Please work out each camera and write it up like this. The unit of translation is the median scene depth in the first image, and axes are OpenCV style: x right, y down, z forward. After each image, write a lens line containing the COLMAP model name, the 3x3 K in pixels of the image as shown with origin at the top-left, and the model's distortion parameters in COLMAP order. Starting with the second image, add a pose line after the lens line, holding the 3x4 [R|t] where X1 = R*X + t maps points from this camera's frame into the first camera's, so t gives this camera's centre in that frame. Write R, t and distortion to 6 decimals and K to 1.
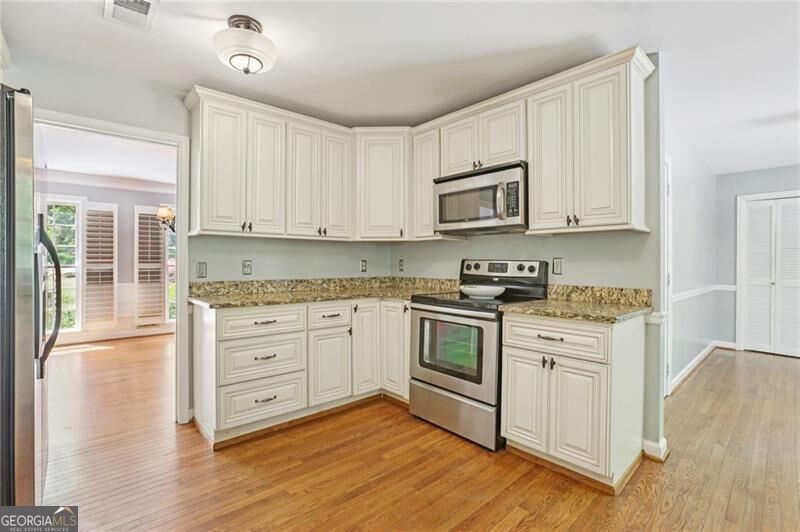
lens RADIAL K [[363.7, 0, 396.6], [0, 363.7, 263.1], [0, 0, 1]] dist [0.004240, 0.000984]
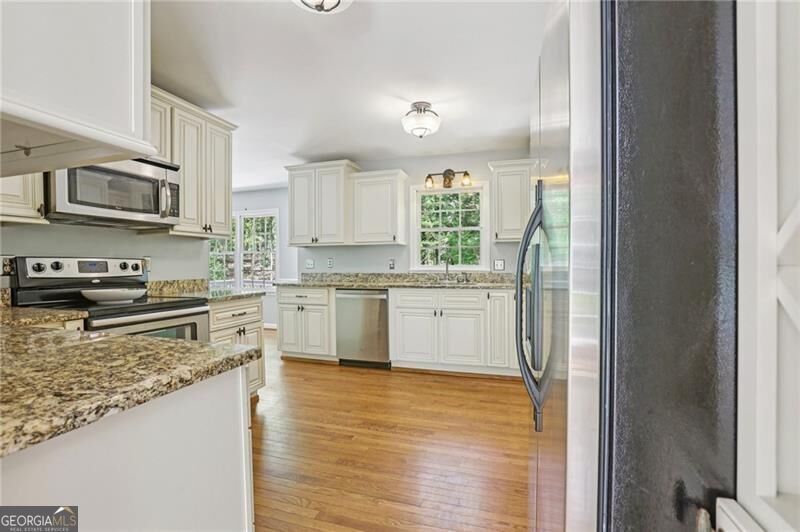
lens RADIAL K [[363.7, 0, 399.3], [0, 363.7, 266.2], [0, 0, 1]] dist [0.004240, 0.000984]
pose [[-0.496374, -0.012407, 0.868020, -0.836747], [0.002218, 0.999876, 0.015560, -0.000490], [-0.868106, 0.009648, -0.496285, 0.876451]]
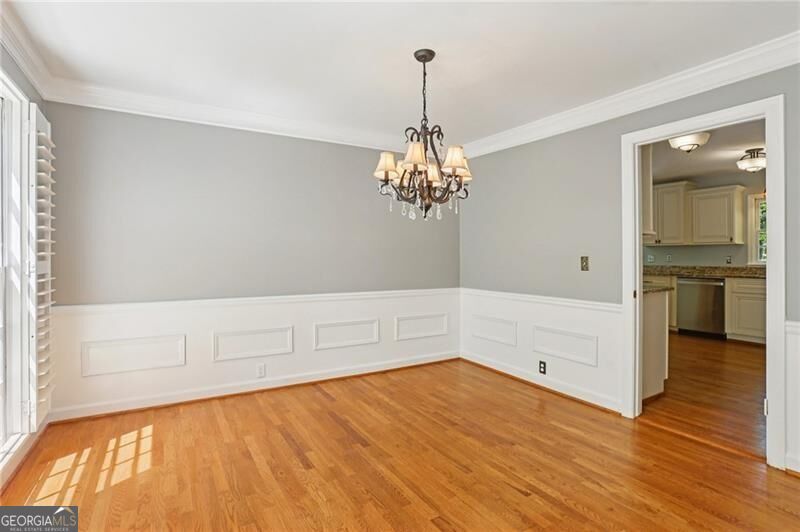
lens RADIAL K [[399.3, 0, 395.2], [0, 399.3, 262.1], [0, 0, 1]] dist [-0.021147, -0.000222]
pose [[0.210054, -0.022271, 0.977436, -1.488089], [0.008291, 0.999745, 0.020998, -0.018807], [-0.977655, 0.003694, 0.210185, 1.217892]]
